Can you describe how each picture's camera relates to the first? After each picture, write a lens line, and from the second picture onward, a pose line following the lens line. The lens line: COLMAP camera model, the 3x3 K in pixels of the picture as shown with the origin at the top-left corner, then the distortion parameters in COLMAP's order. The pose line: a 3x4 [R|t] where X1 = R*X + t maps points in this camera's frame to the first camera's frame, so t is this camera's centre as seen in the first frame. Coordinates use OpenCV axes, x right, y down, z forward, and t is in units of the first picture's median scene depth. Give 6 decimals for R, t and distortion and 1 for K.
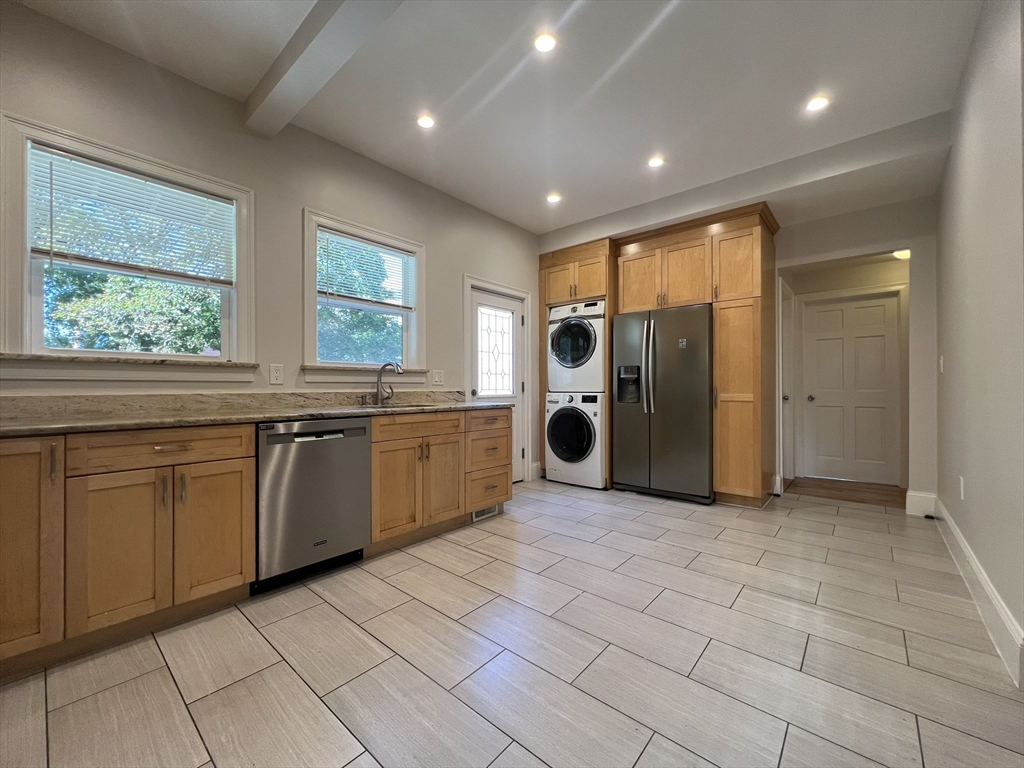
lens RADIAL K [[412.0, 0, 510.6], [0, 412.0, 387.4], [0, 0, 1]] dist [-0.000354, 0.000052]
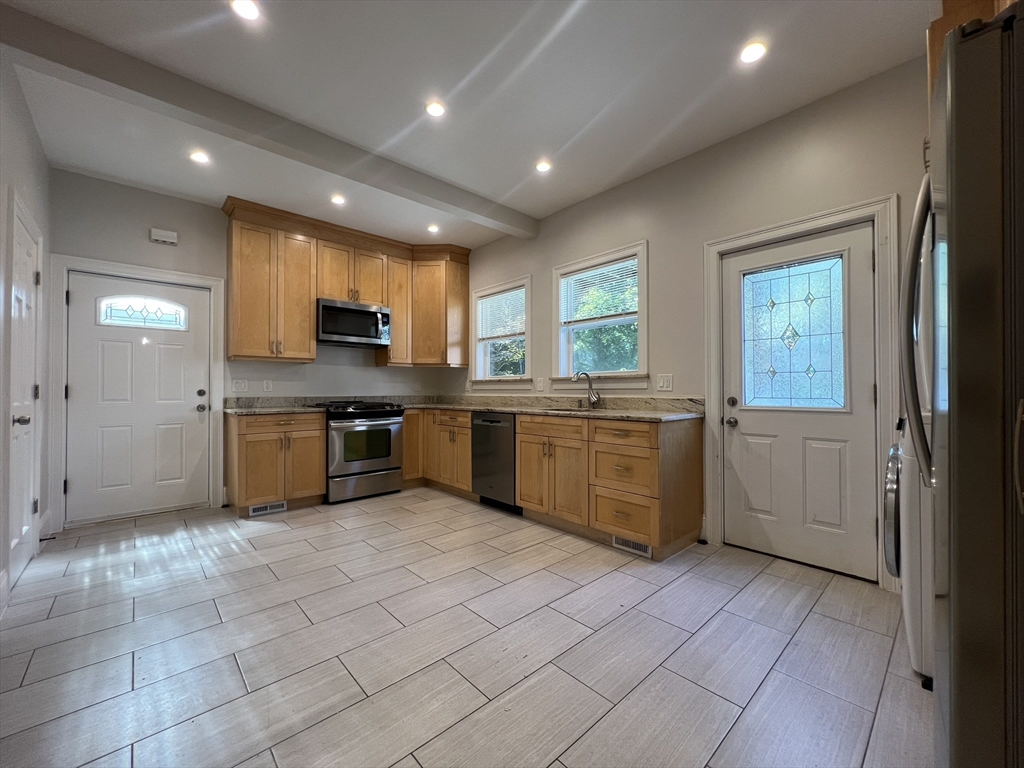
lens RADIAL K [[412.0, 0, 511.2], [0, 412.0, 385.2], [0, 0, 1]] dist [-0.000354, 0.000052]
pose [[-0.115404, -0.010995, -0.993258, 0.934958], [0.000819, 0.999937, -0.011164, -0.011044], [0.993318, -0.002102, -0.115388, 1.011506]]
